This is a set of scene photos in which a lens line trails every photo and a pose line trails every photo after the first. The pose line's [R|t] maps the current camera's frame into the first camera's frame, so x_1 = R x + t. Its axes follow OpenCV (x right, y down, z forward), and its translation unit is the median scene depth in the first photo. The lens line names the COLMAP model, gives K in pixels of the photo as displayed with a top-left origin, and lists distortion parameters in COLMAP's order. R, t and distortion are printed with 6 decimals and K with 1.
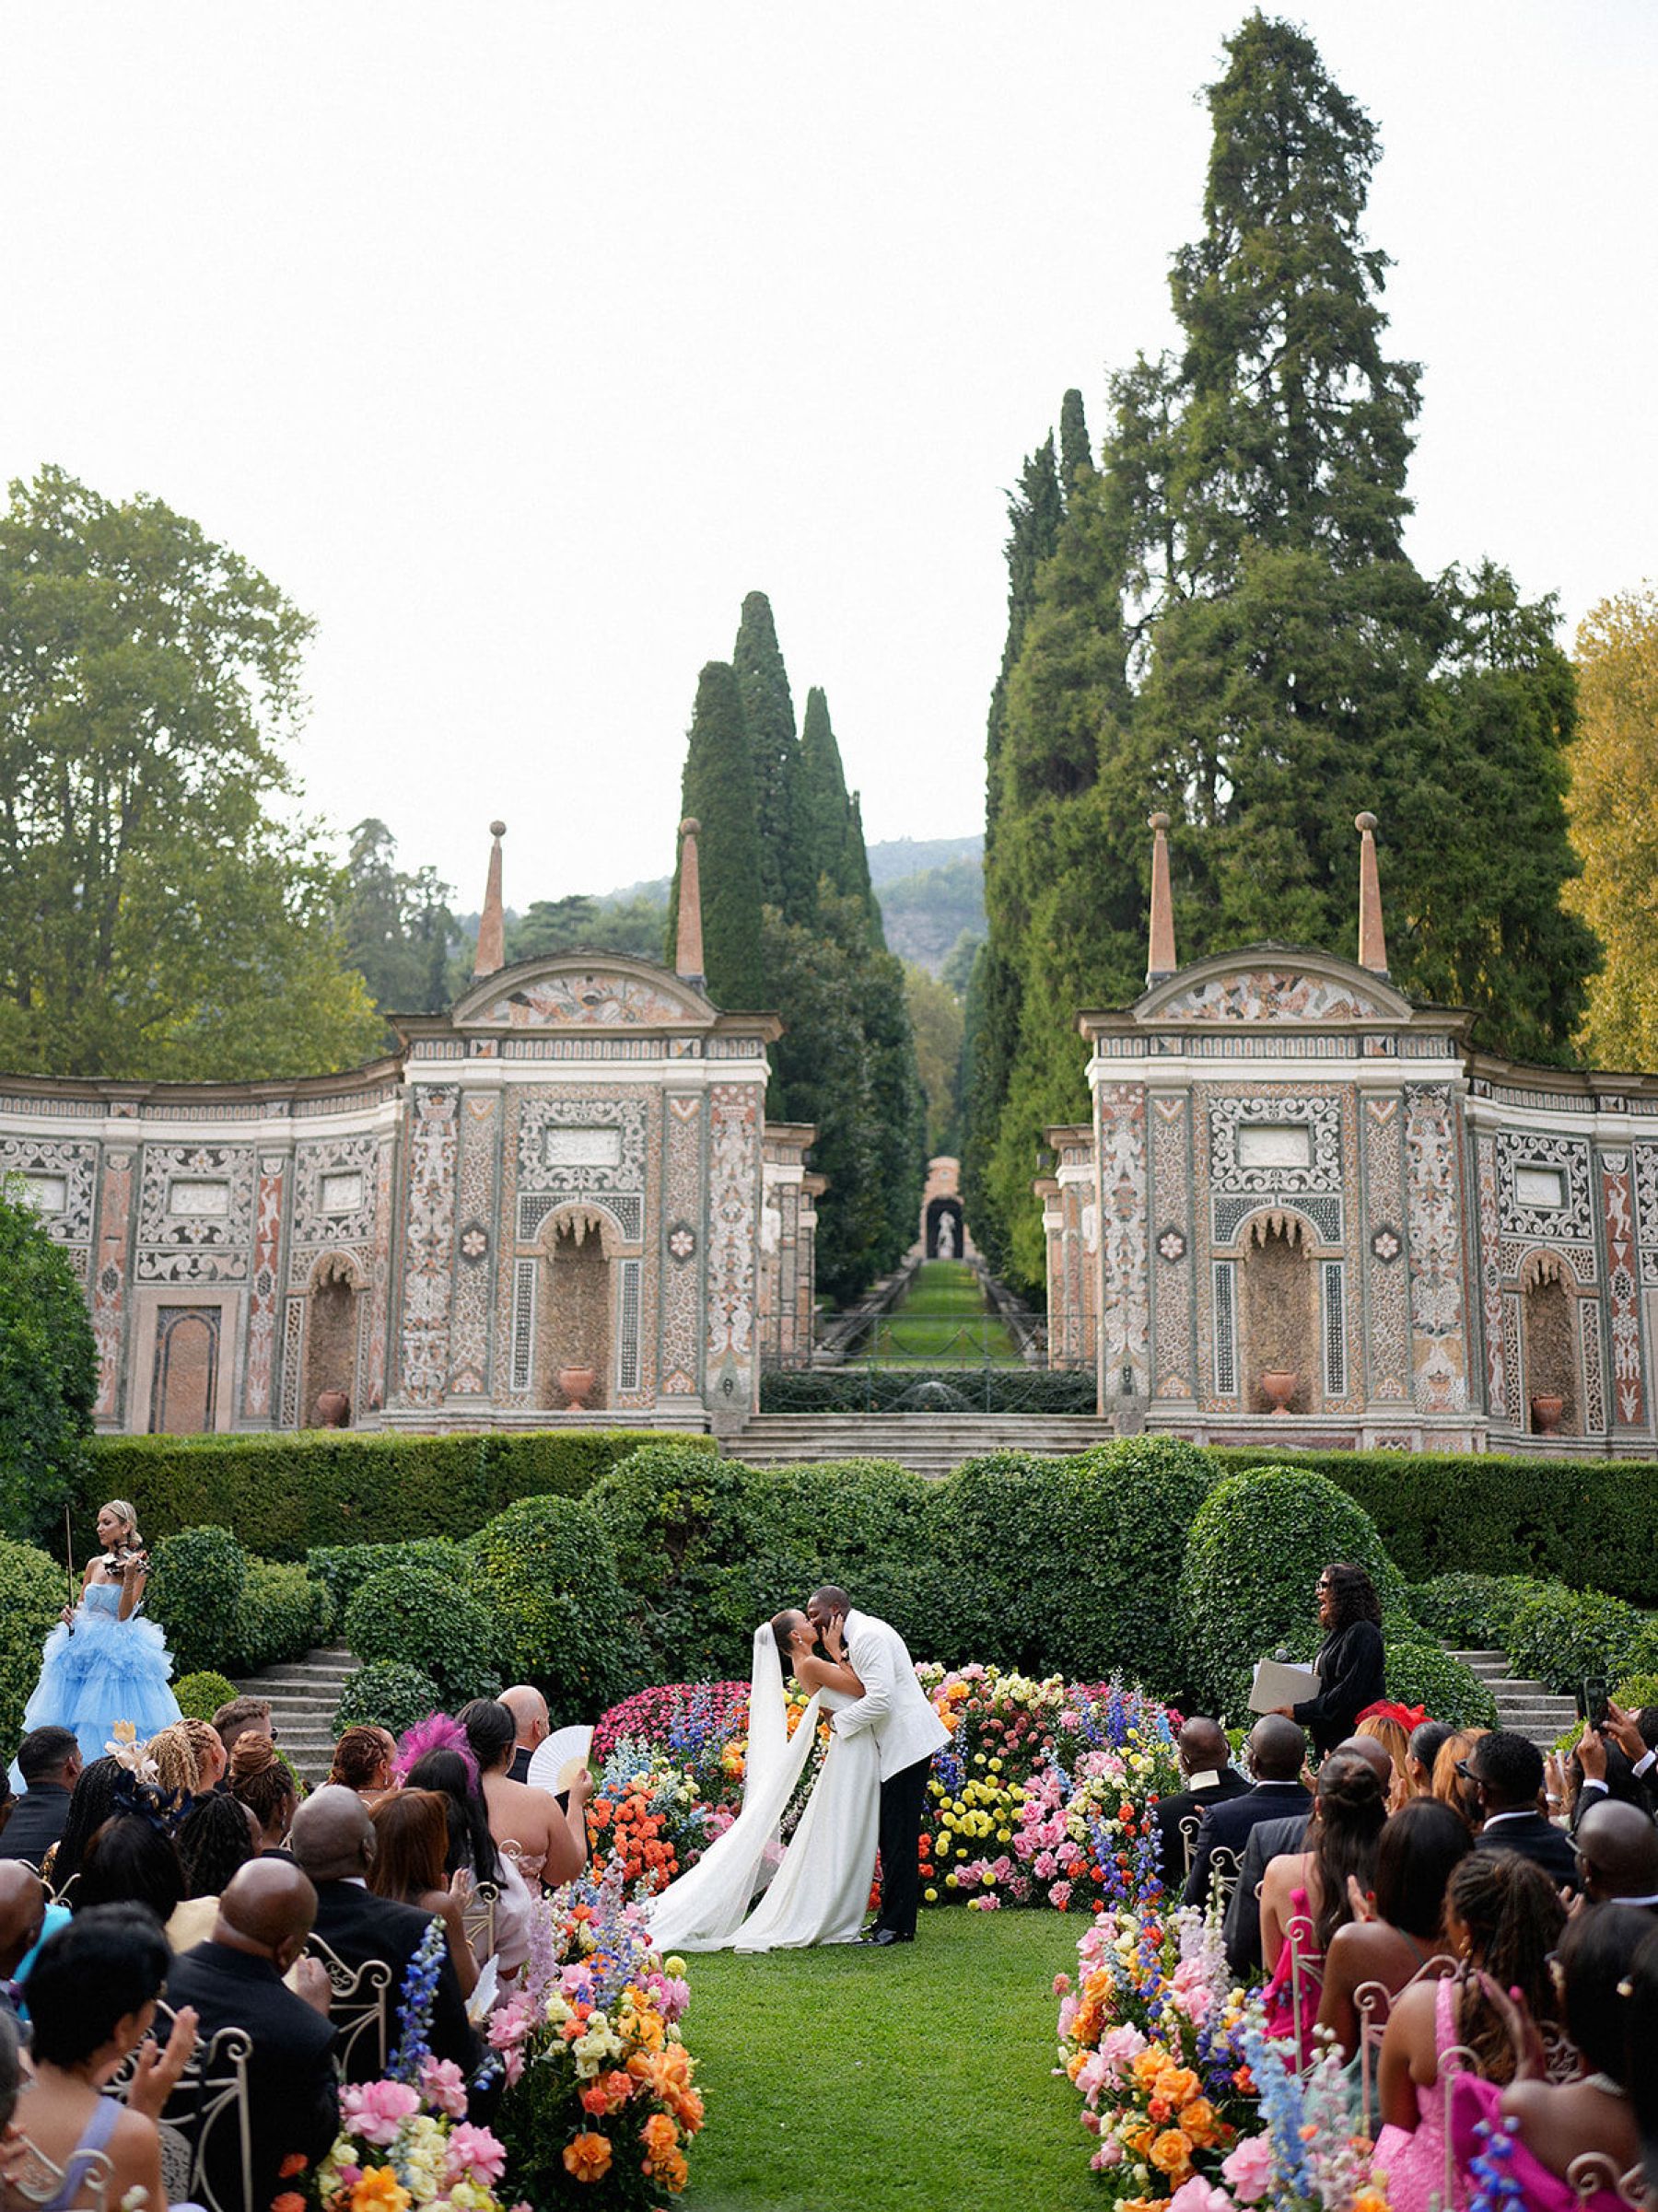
lens RADIAL K [[2655.2, 0, 834.5], [0, 2655.2, 1048.1], [0, 0, 1]] dist [-0.027624, 0.083950]
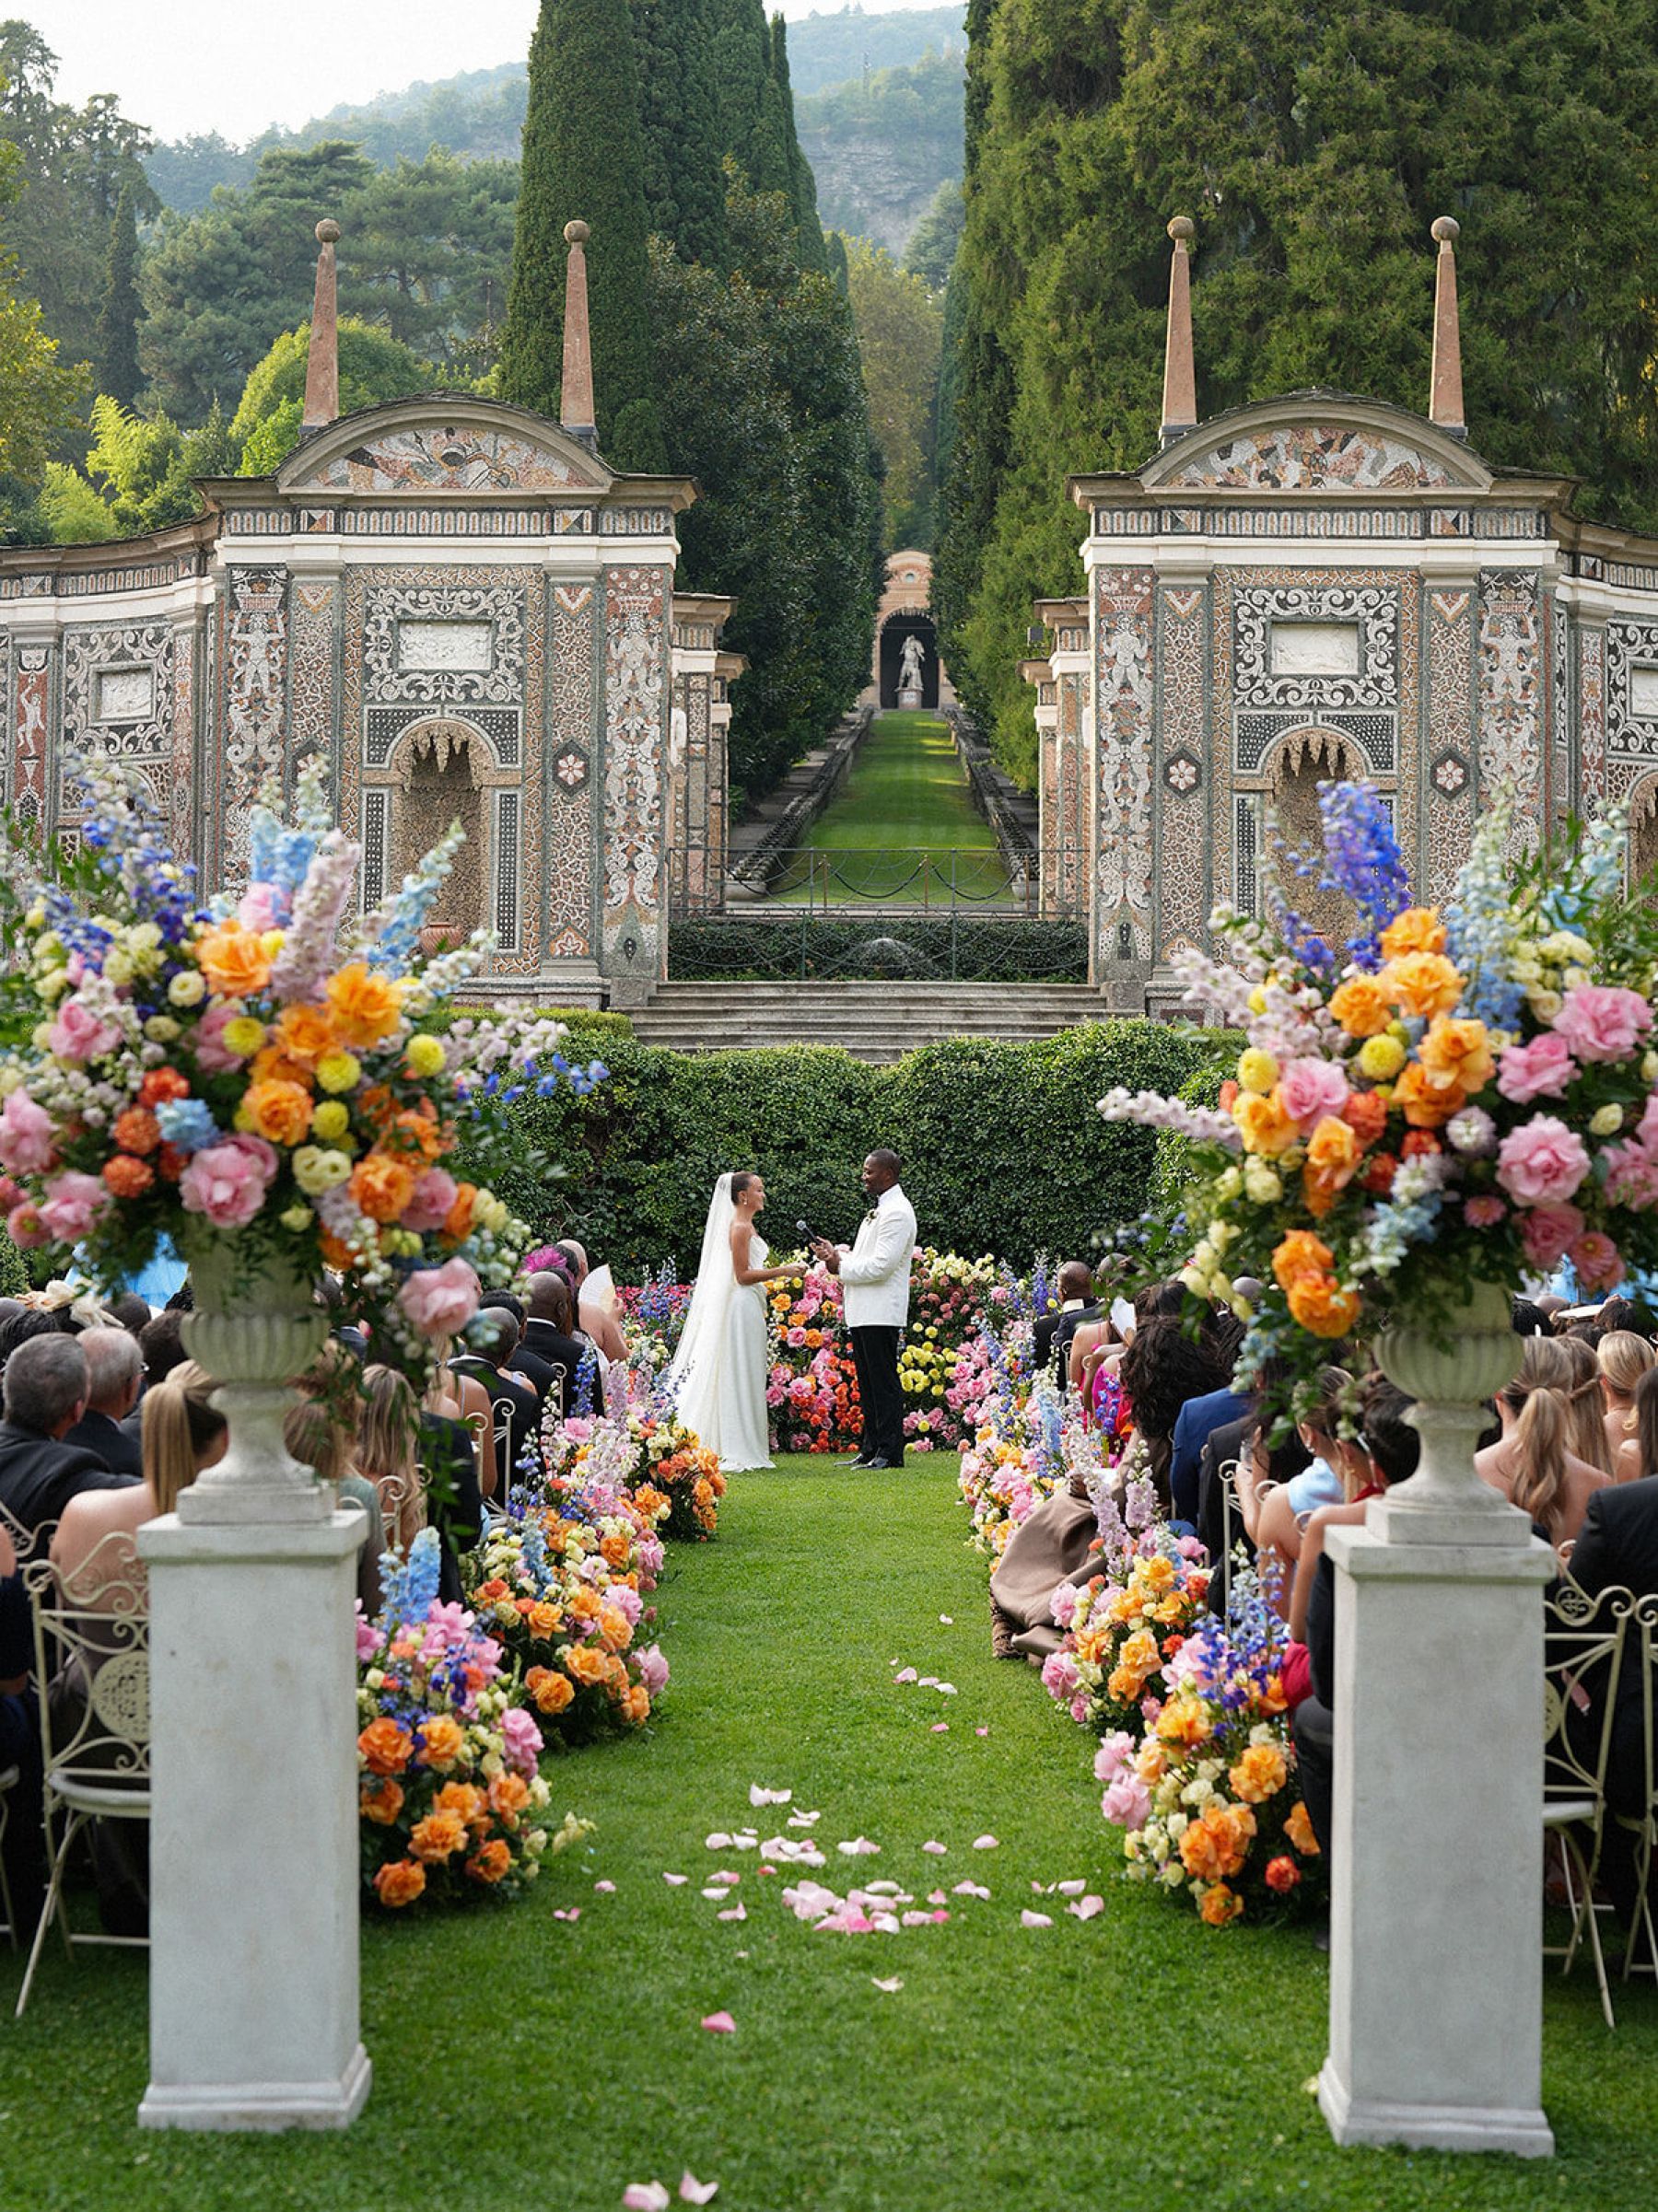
lens RADIAL K [[6107.3, 0, 829.0], [0, 6107.3, 1106.0], [0, 0, 1]] dist [0.033578, 1.007091]
pose [[0.999697, 0.000852, 0.024582, -0.024927], [-0.005196, 0.984164, 0.177185, -0.152148], [-0.024041, -0.177259, 0.983871, -0.824464]]
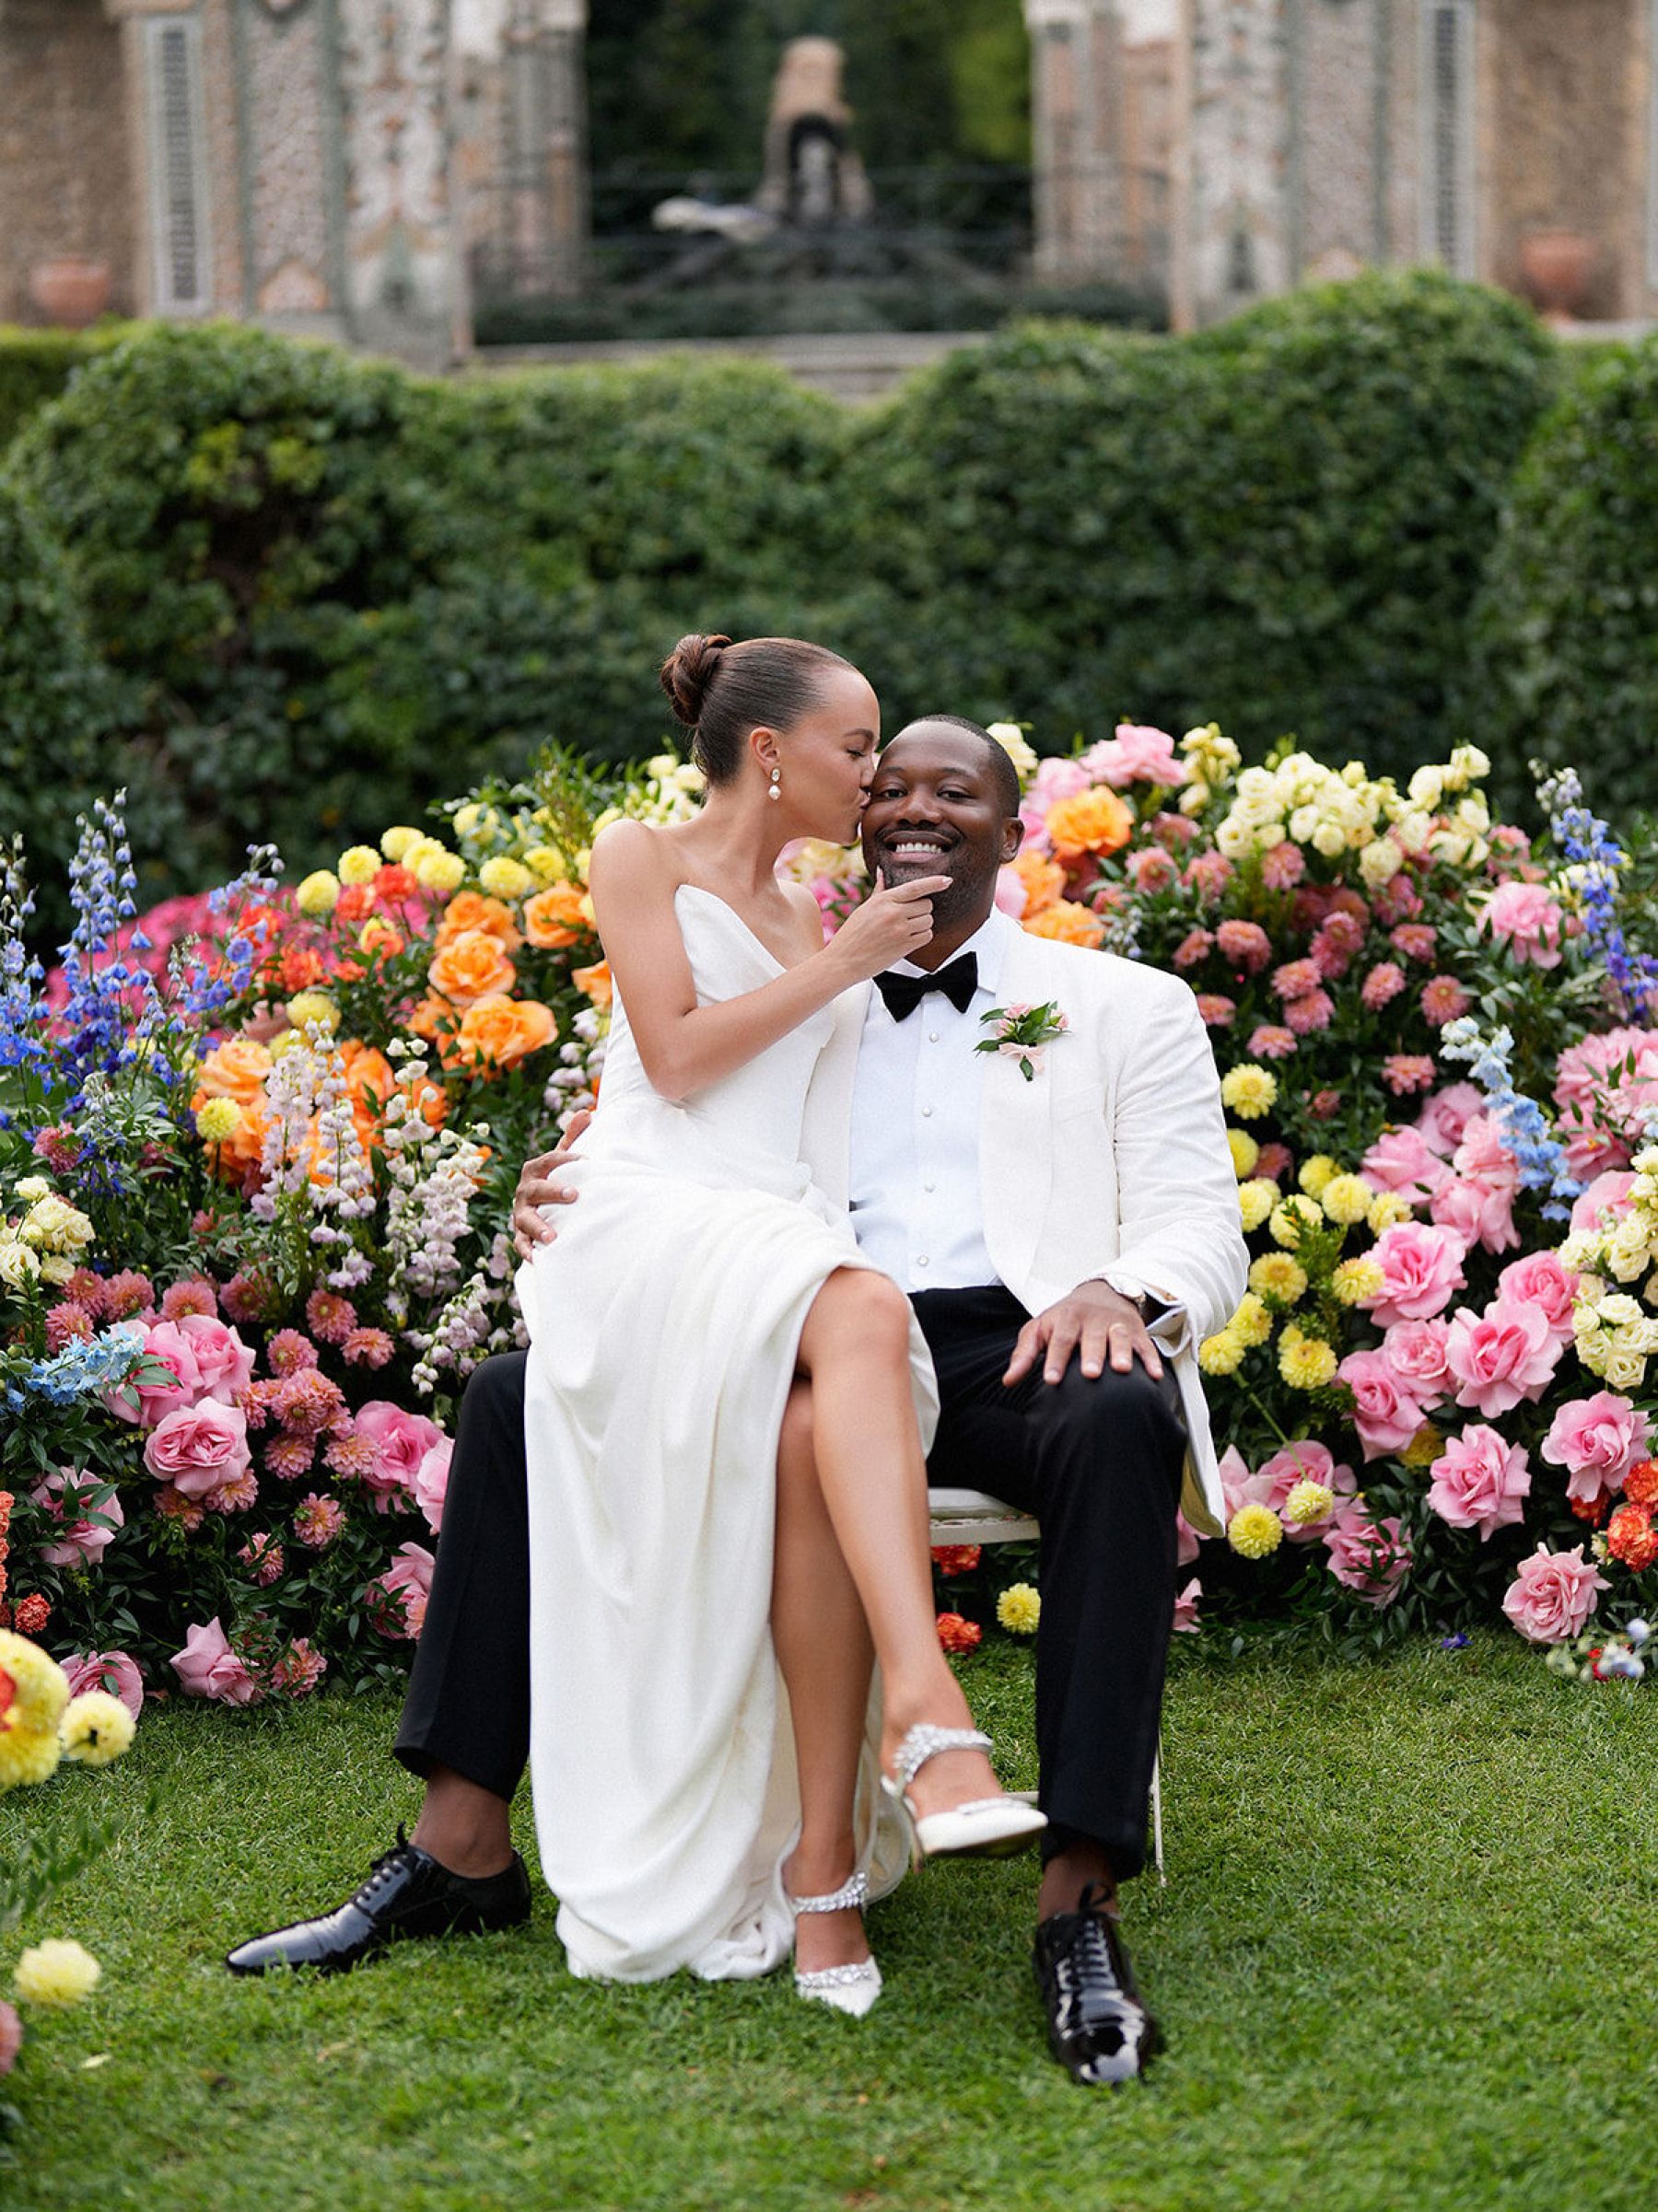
lens RADIAL K [[3412.9, 0, 820.0], [0, 3412.9, 1153.5], [0, 0, 1]] dist [-0.060234, 0.232791]
pose [[0.998362, -0.034612, 0.045559, 0.001830], [0.019769, 0.955905, 0.293011, 0.096615], [-0.053692, -0.291630, 0.955023, 0.370958]]
